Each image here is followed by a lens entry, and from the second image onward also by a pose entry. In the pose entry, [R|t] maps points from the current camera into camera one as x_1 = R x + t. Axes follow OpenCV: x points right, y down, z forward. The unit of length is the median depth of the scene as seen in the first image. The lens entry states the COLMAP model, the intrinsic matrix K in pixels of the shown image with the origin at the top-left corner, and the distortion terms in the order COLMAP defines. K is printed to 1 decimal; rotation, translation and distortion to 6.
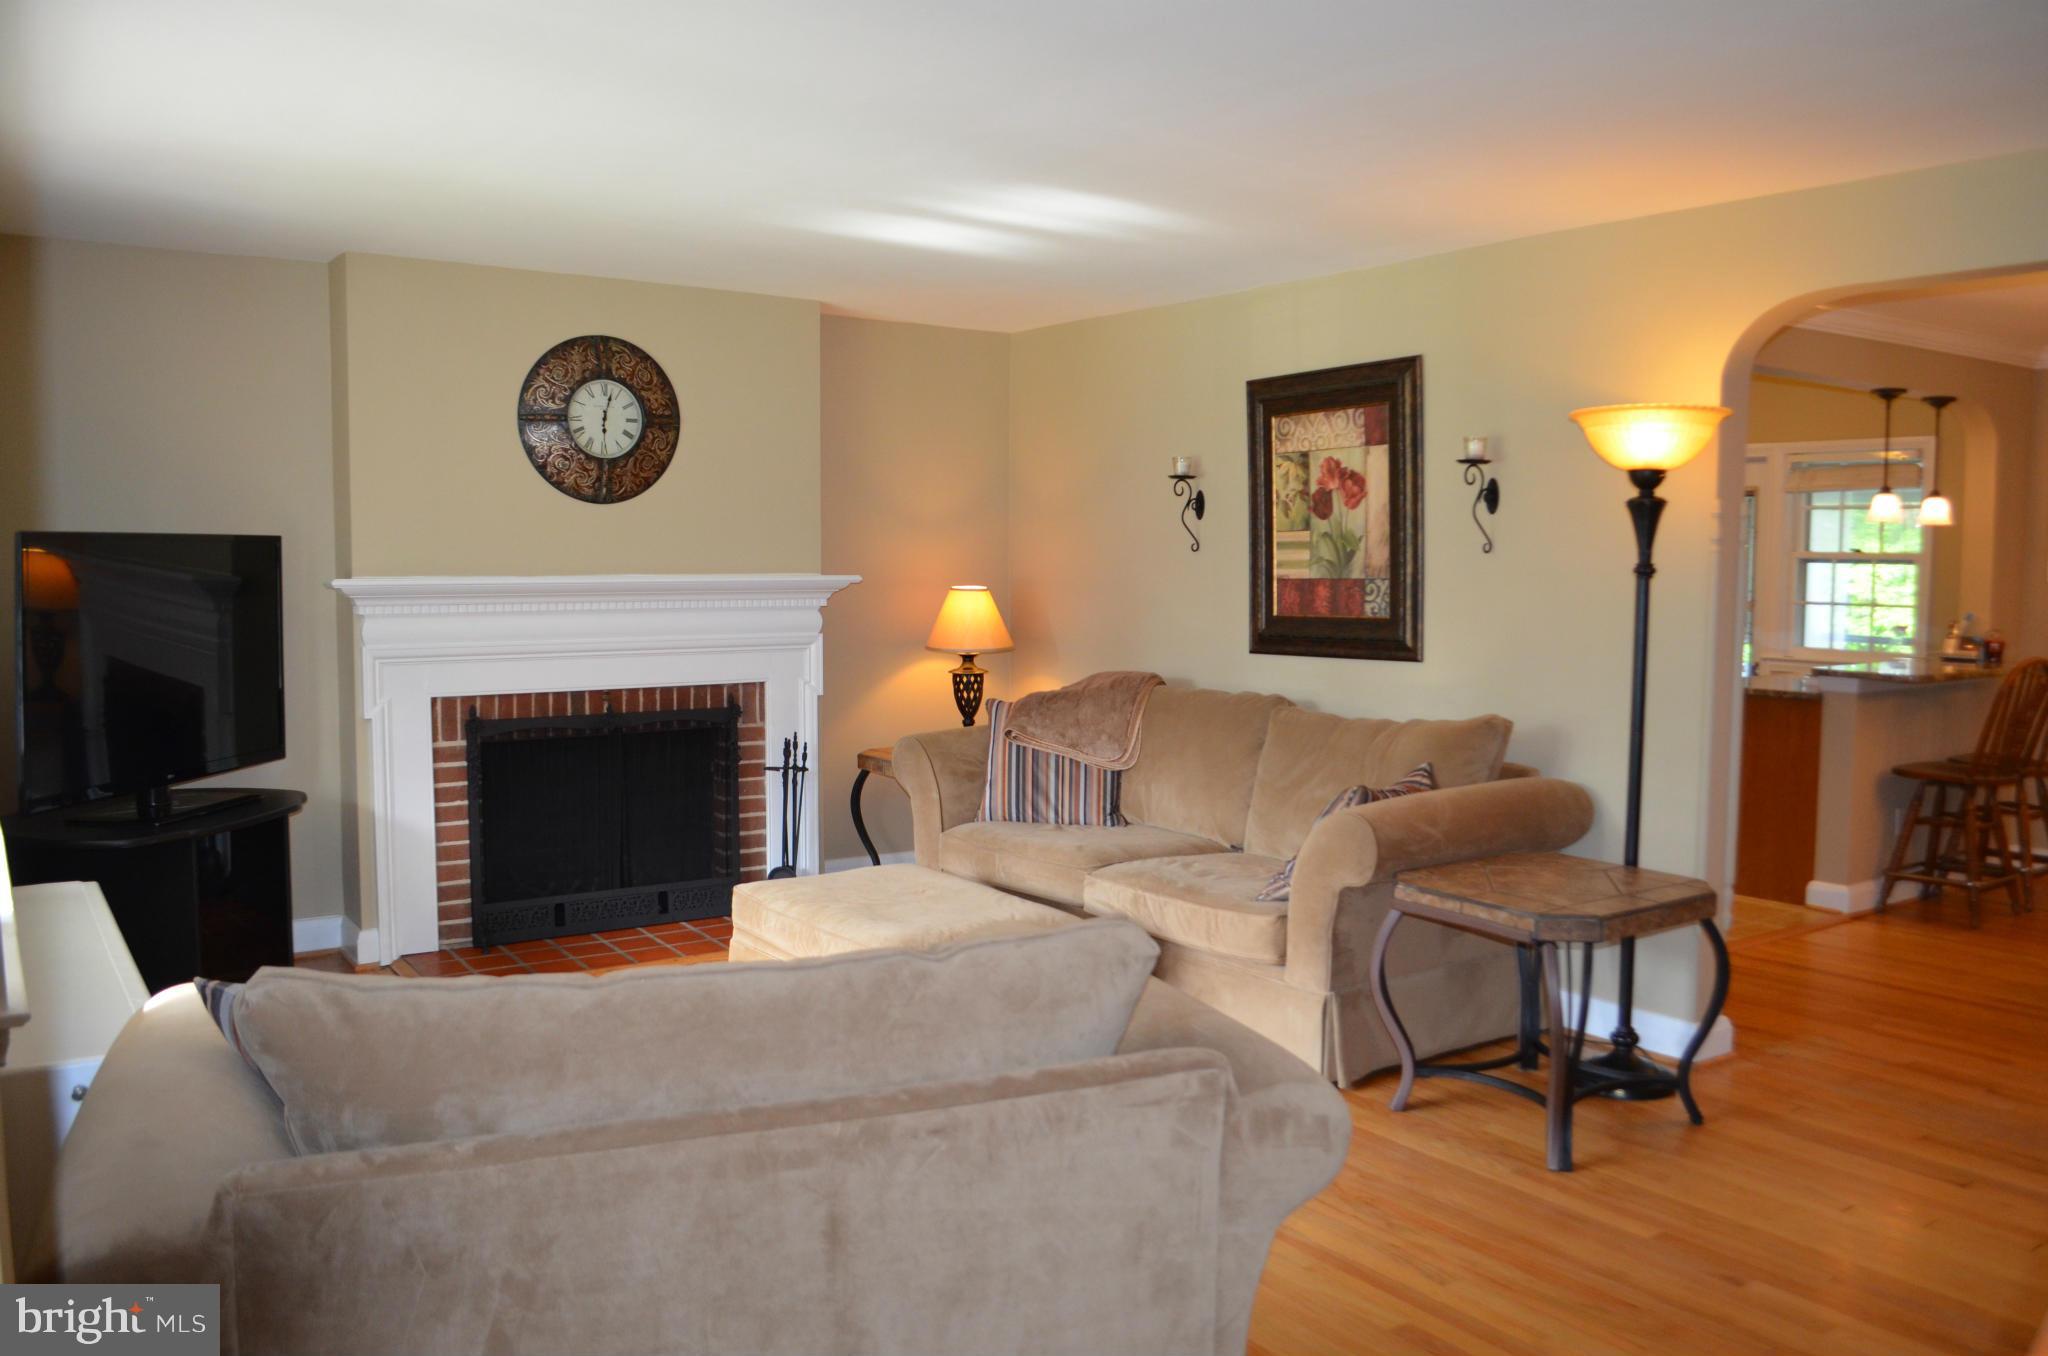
lens RADIAL K [[1603.3, 0, 1051.9], [0, 1603.3, 682.7], [0, 0, 1]] dist [-0.083329, 0.007898]
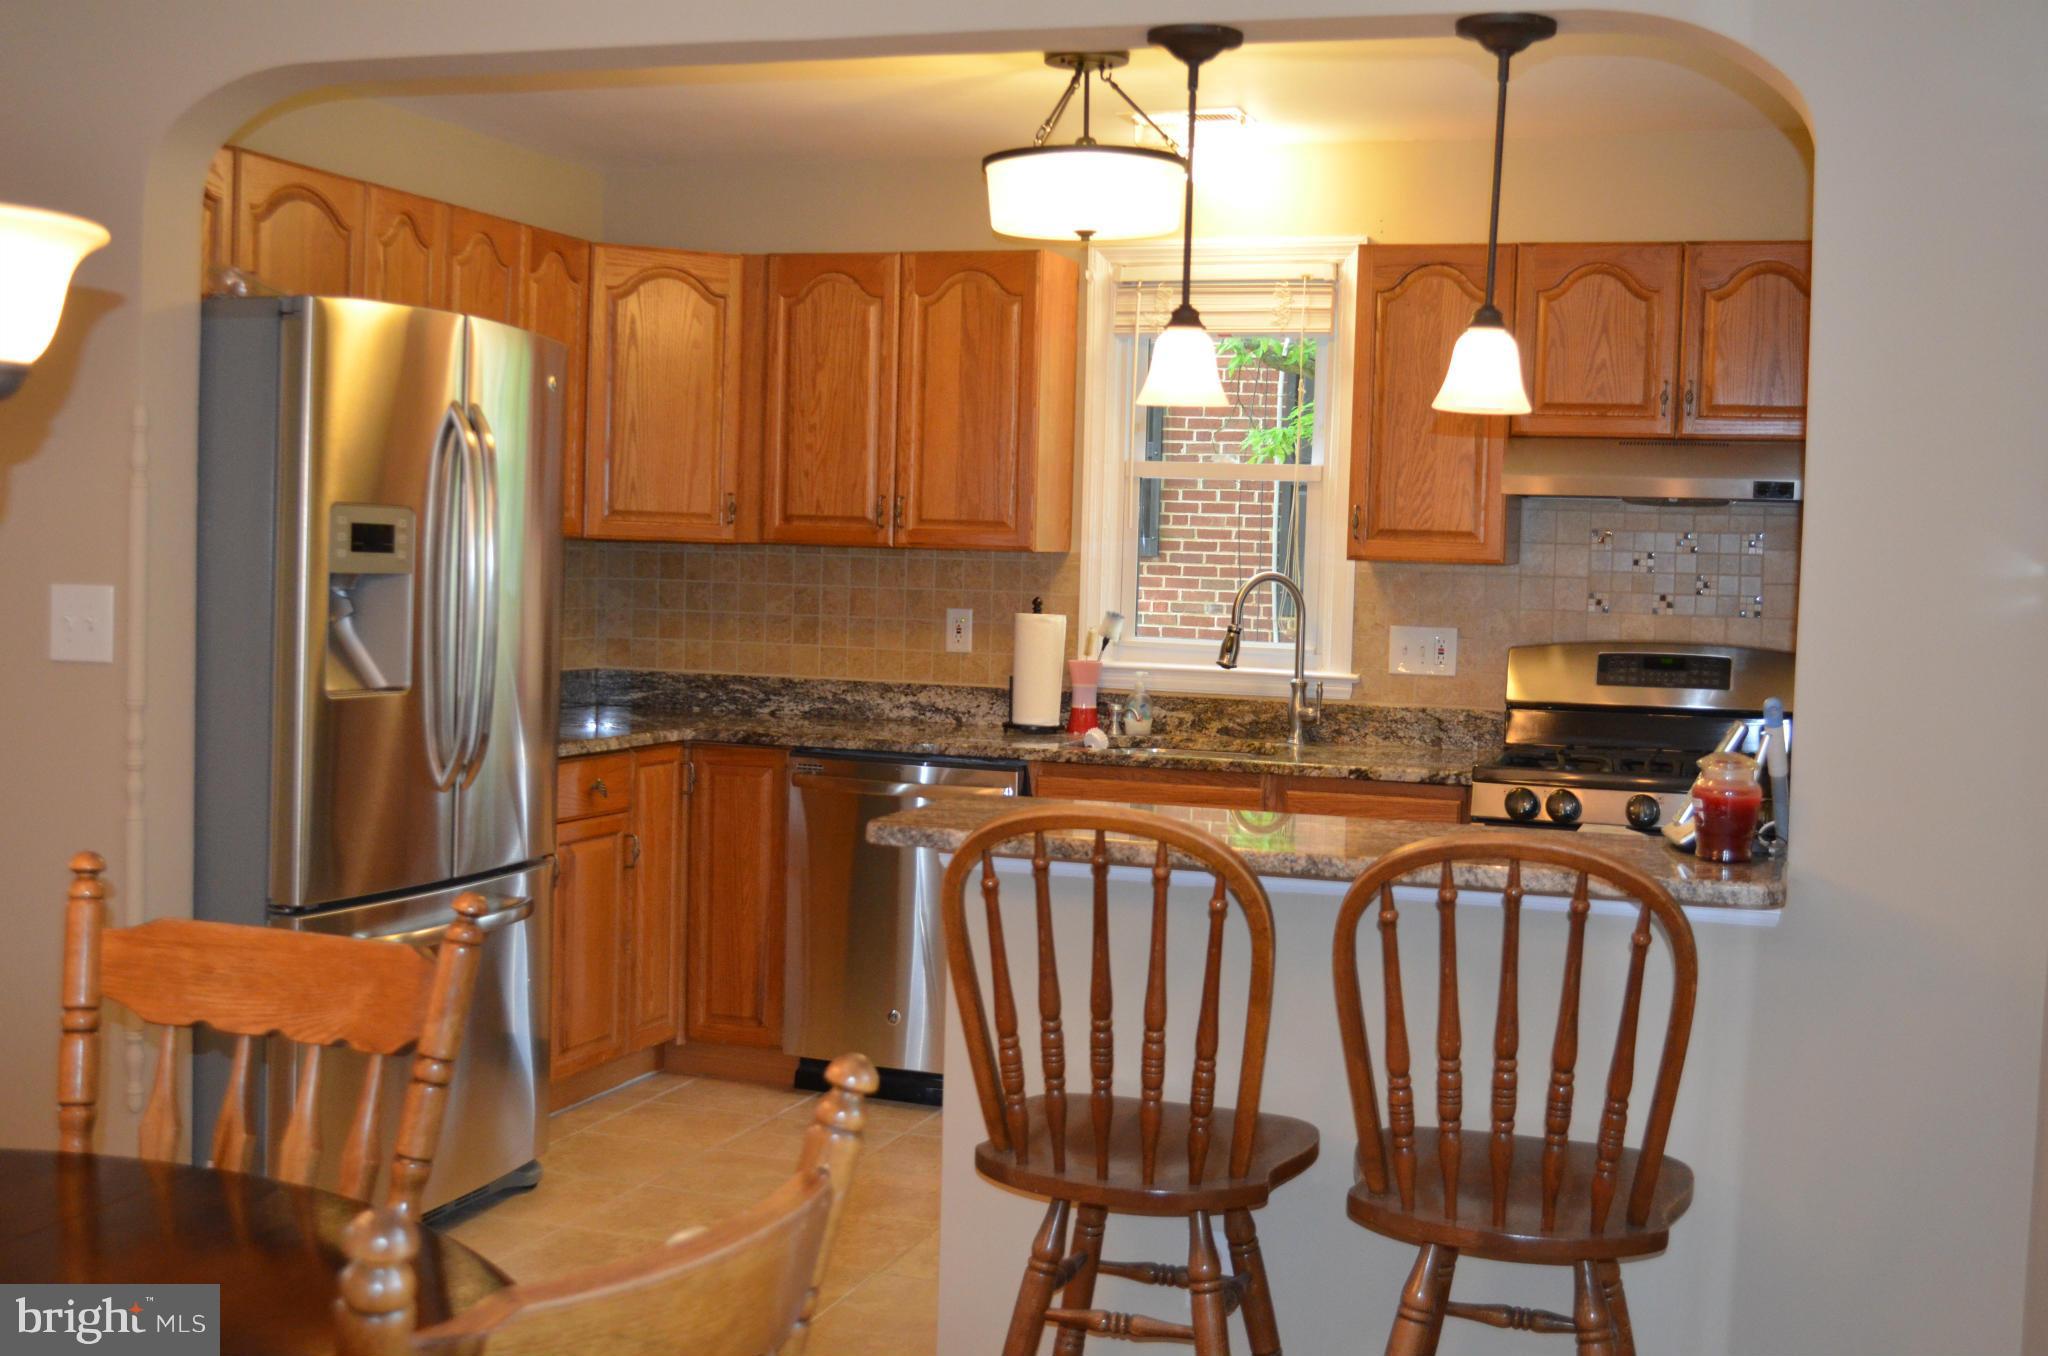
lens RADIAL K [[2352.8, 0, 1024.0], [0, 2352.8, 678.0], [0, 0, 1]] dist [-0.052583, -0.003233]
pose [[0.590611, 0.056512, -0.804975, 1.095894], [-0.091867, 0.995768, 0.002504, -0.047050], [0.801710, 0.072471, 0.593303, 0.771031]]
